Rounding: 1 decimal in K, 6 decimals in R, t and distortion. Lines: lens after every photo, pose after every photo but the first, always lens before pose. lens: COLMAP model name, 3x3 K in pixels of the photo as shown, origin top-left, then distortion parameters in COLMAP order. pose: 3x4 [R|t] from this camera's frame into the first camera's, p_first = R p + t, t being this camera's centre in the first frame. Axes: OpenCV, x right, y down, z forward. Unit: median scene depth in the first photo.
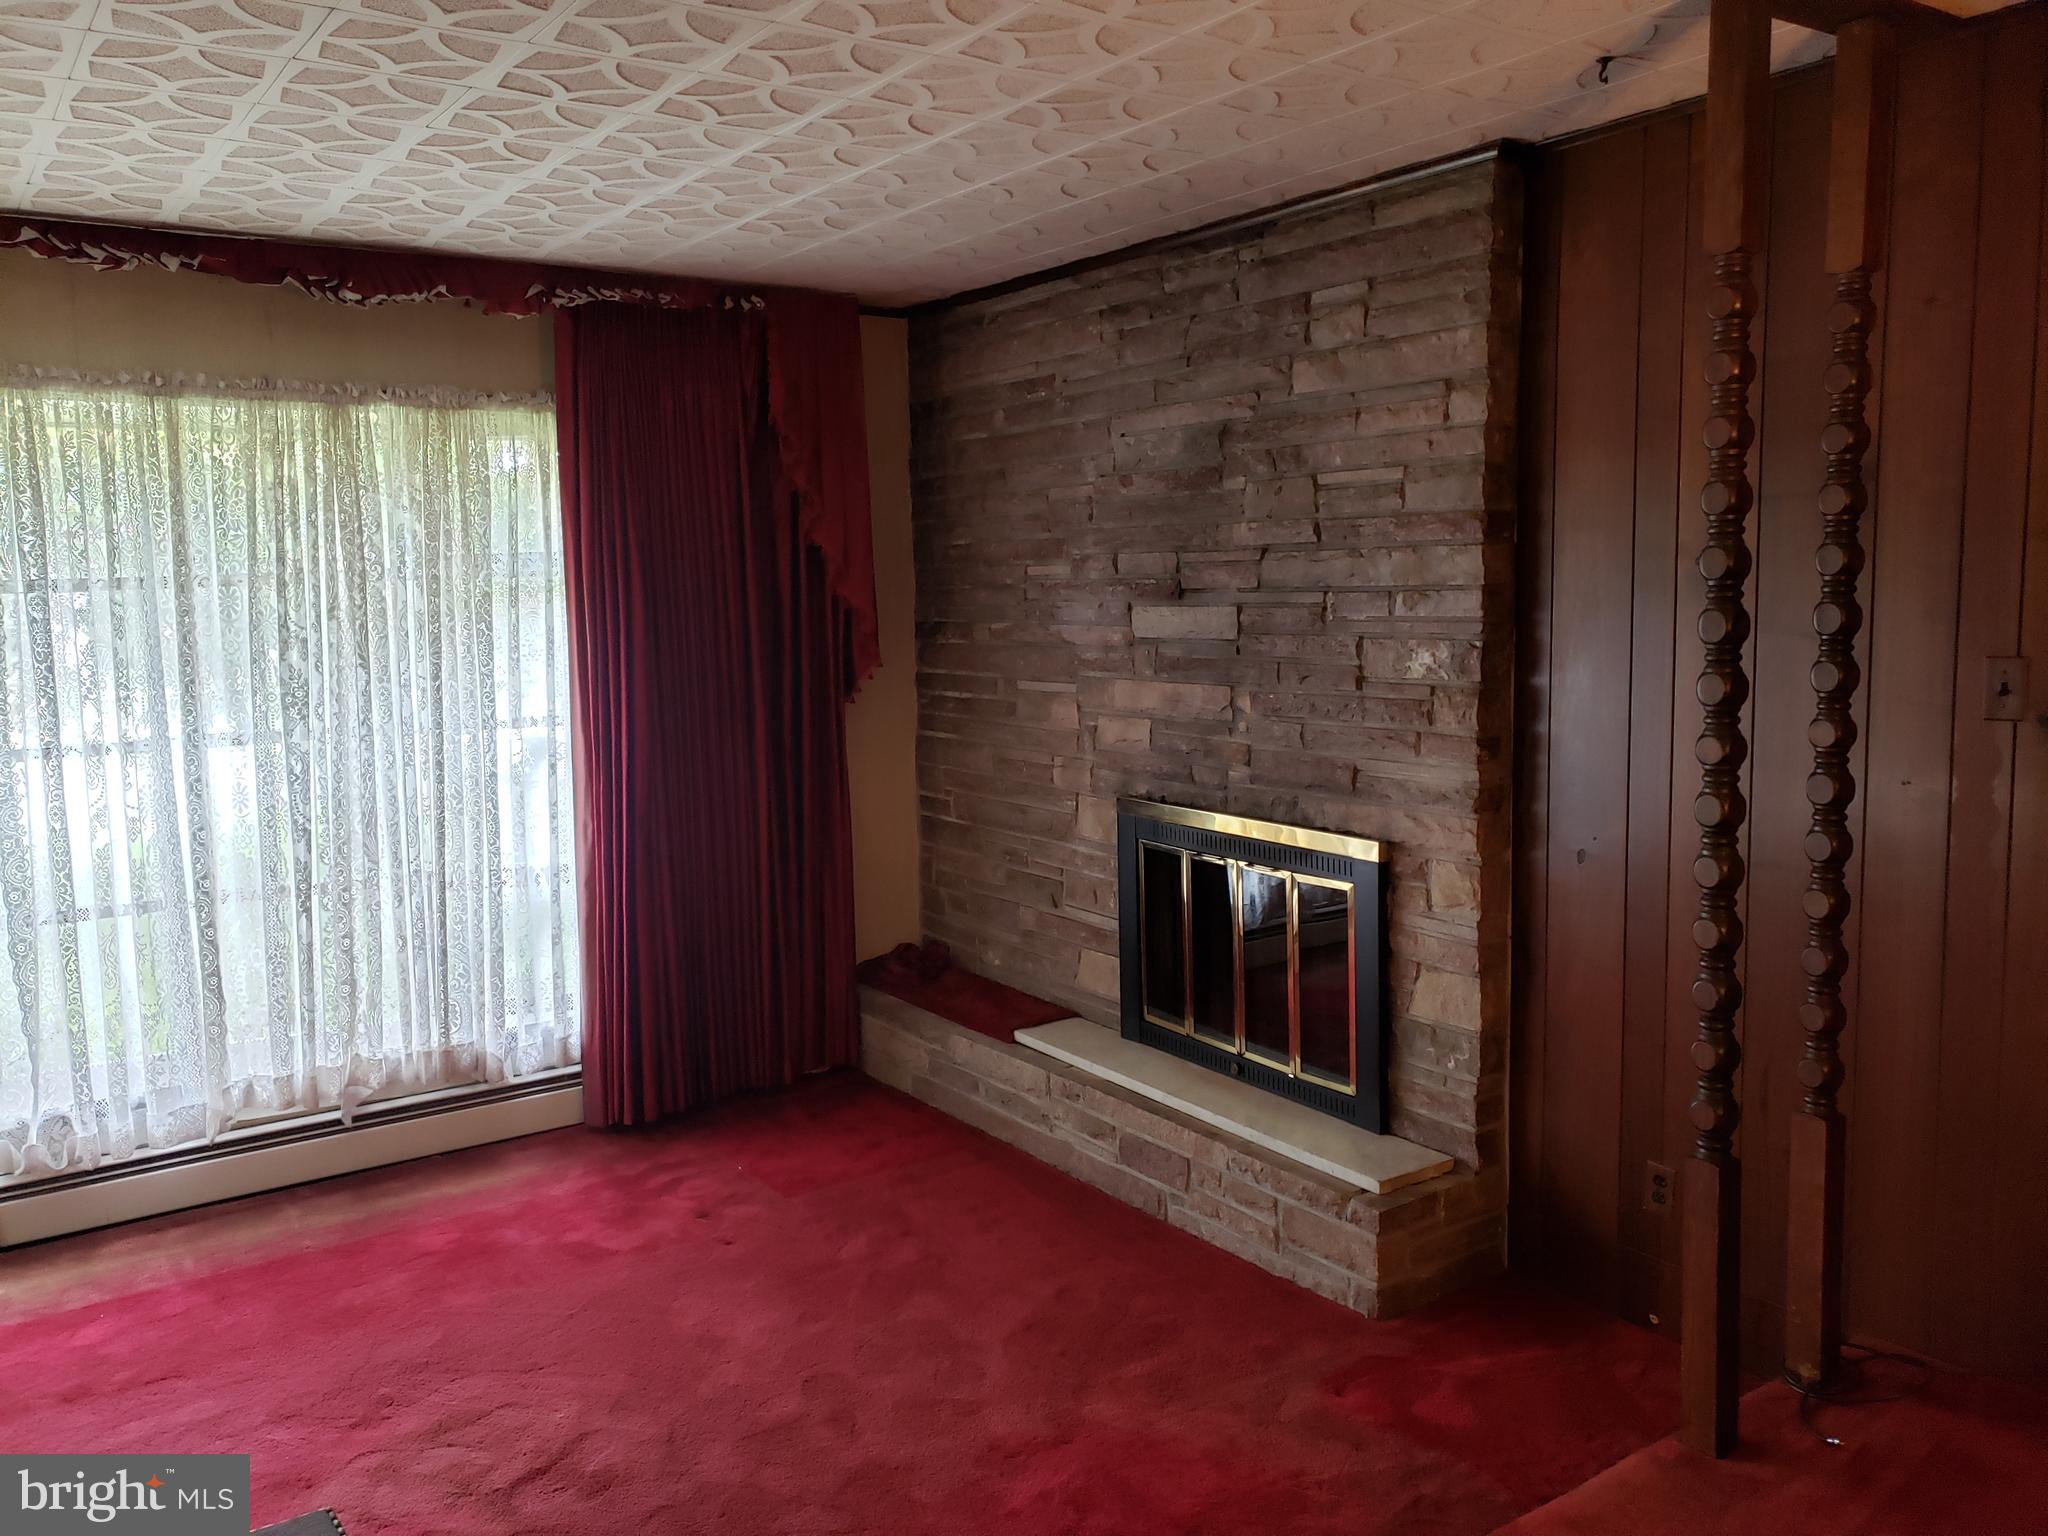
lens RADIAL K [[1606.2, 0, 1033.8], [0, 1606.2, 767.5], [0, 0, 1]] dist [0.047135, -0.038110]
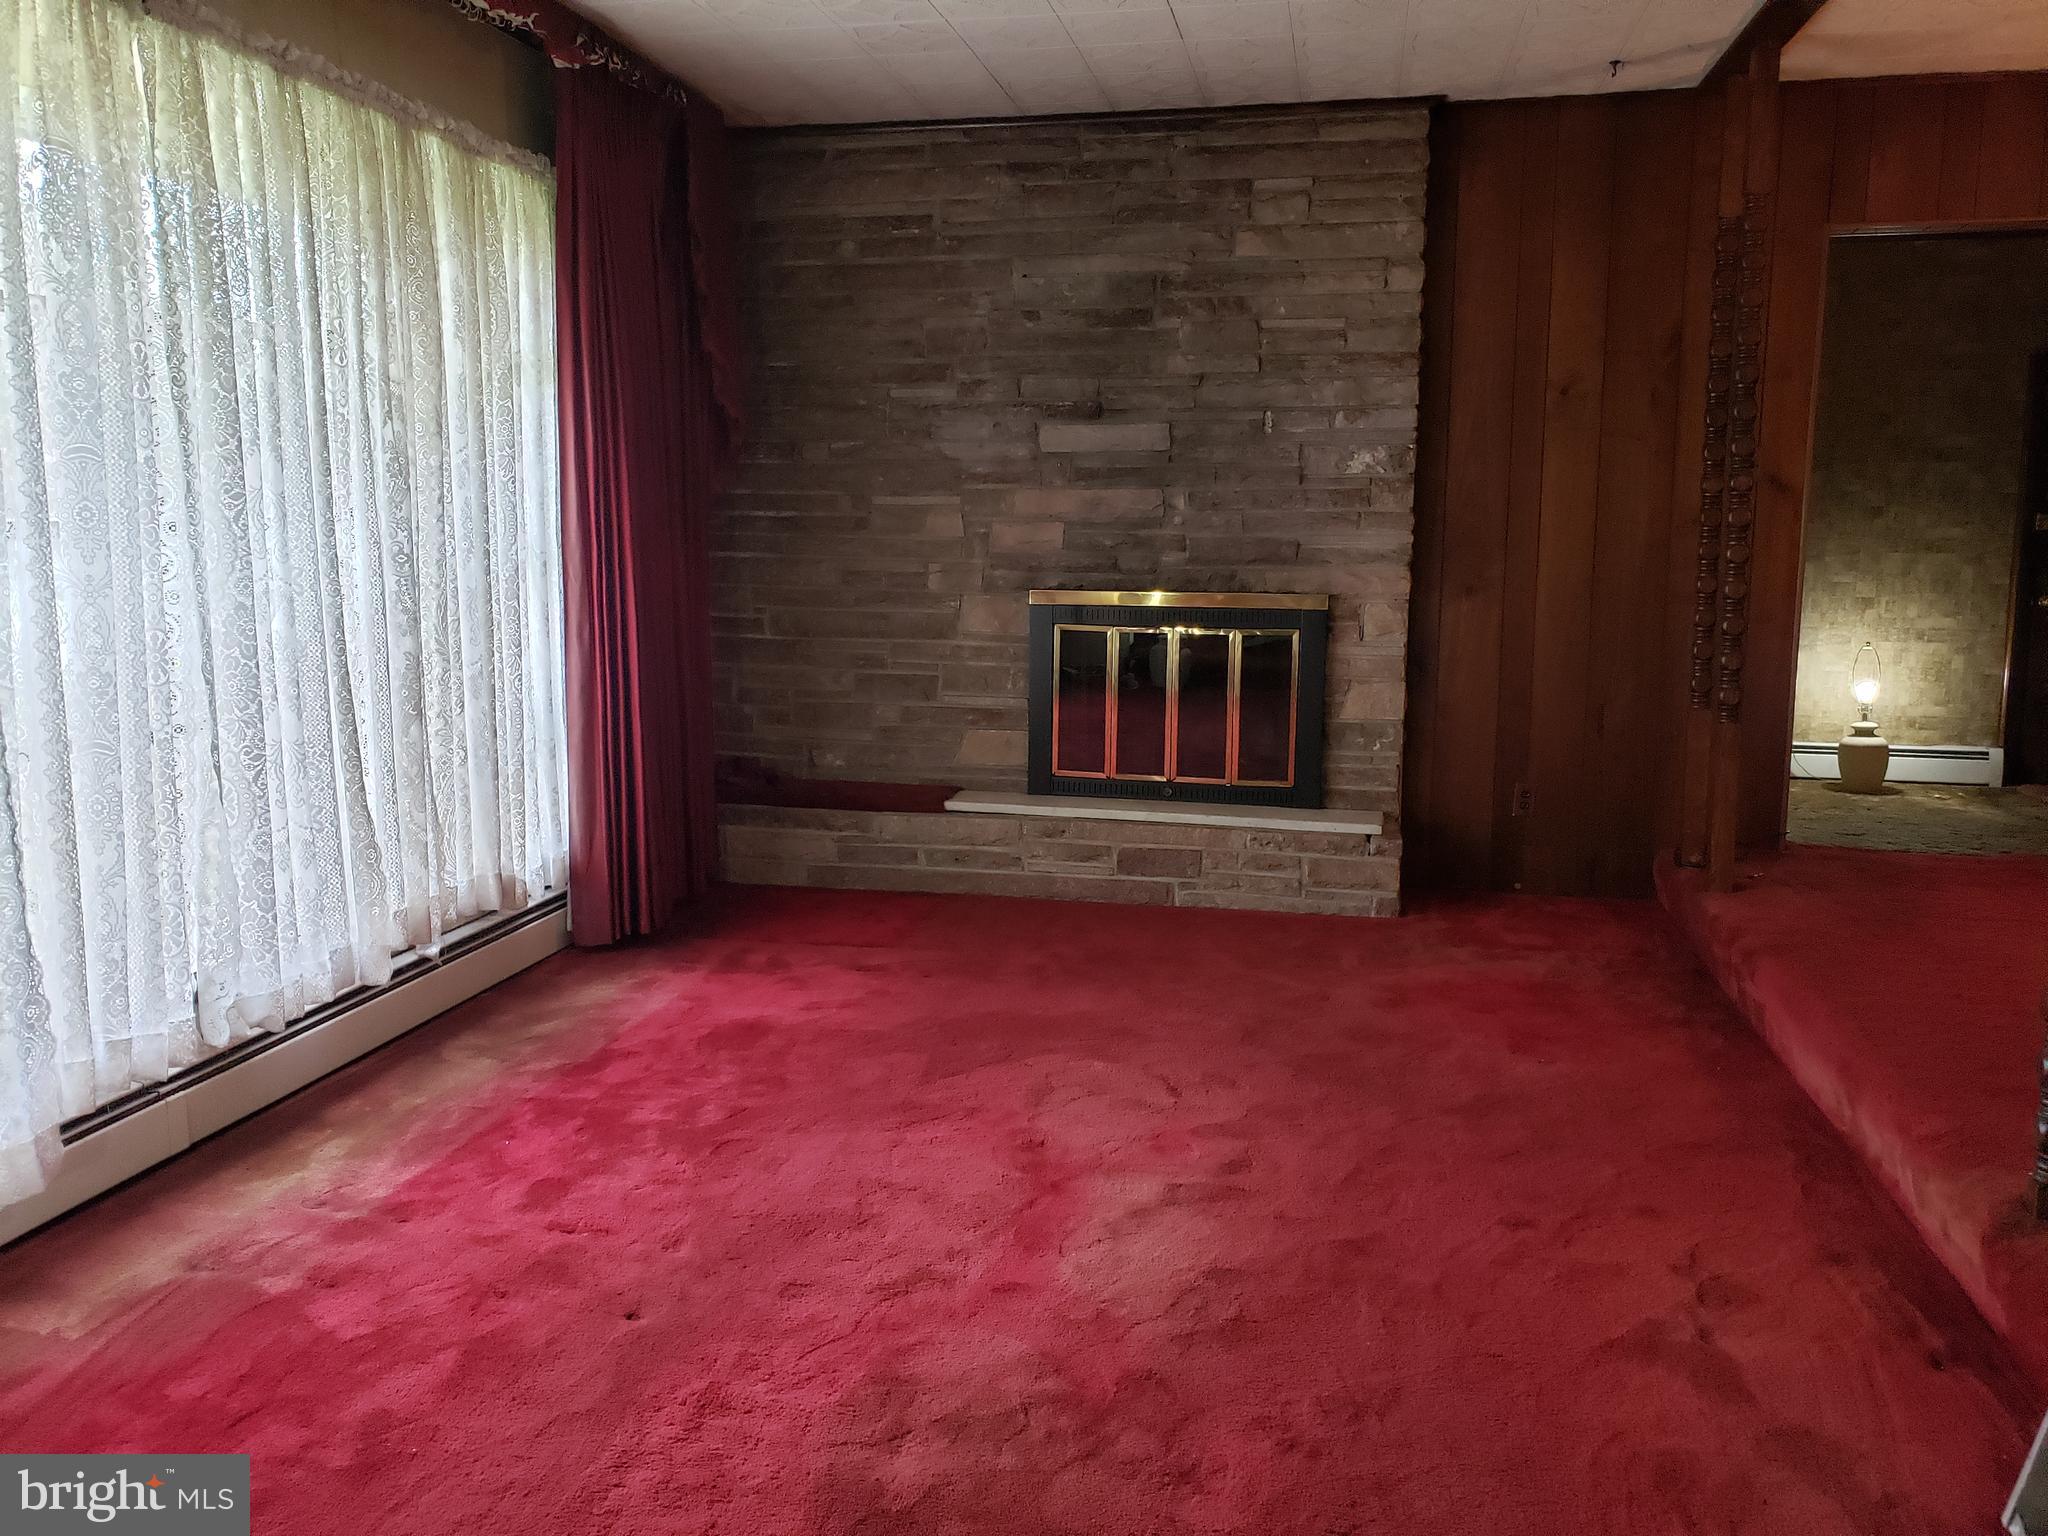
lens RADIAL K [[1606.2, 0, 1065.1], [0, 1606.2, 777.1], [0, 0, 1]] dist [0.047135, -0.038110]
pose [[0.725540, -0.087014, 0.682657, -0.824087], [0.063537, 0.996207, 0.059453, 0.096535], [-0.685241, 0.000239, 0.728316, 0.134914]]
